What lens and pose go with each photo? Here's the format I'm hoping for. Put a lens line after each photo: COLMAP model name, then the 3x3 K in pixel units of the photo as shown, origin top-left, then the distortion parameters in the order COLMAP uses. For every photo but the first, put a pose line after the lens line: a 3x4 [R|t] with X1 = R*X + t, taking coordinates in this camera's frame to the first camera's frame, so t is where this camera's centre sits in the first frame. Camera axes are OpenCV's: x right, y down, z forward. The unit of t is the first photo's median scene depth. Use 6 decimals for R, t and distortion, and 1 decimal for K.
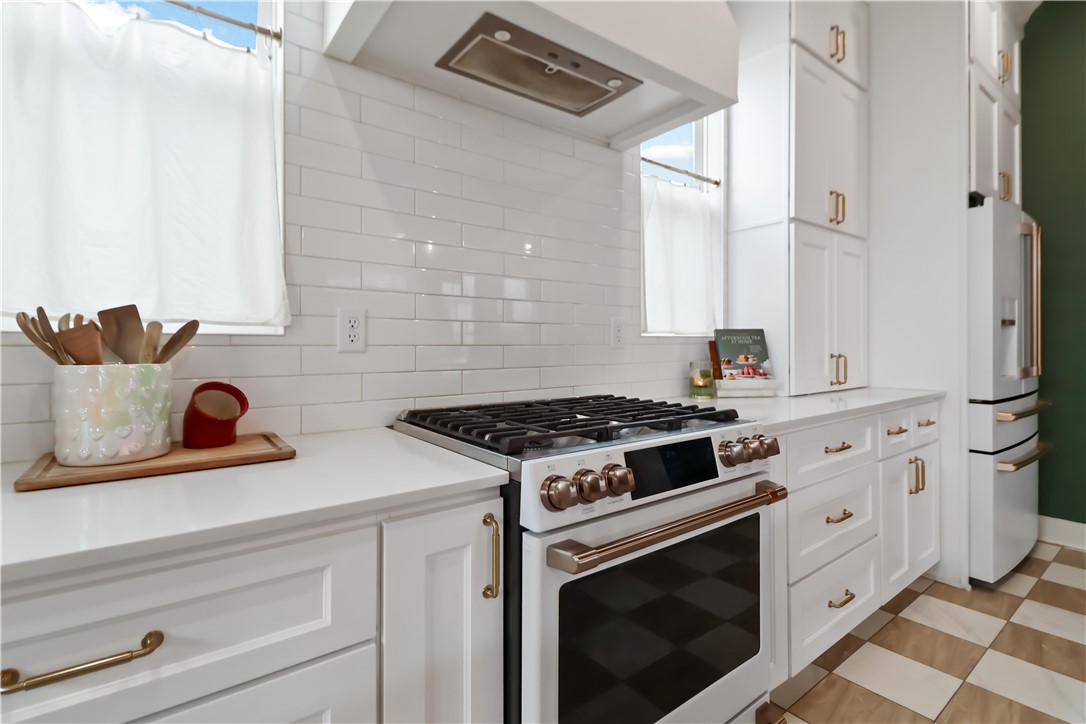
lens RADIAL K [[507.4, 0, 566.5], [0, 507.4, 343.8], [0, 0, 1]] dist [0.016134, -0.014287]
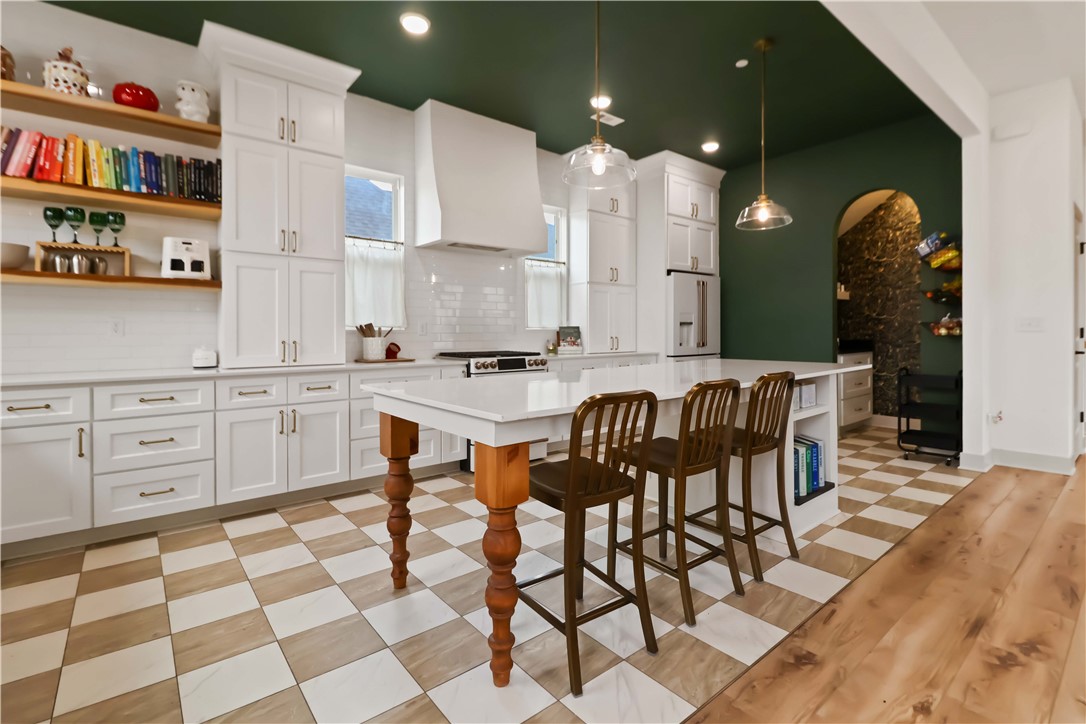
lens RADIAL K [[505.9, 0, 575.6], [0, 505.9, 330.1], [0, 0, 1]] dist [0.018128, 0.000485]
pose [[0.998512, -0.000083, 0.054538, 0.259697], [0.000237, 0.999996, -0.002806, -0.004634], [-0.054538, 0.002815, 0.998508, -1.541286]]
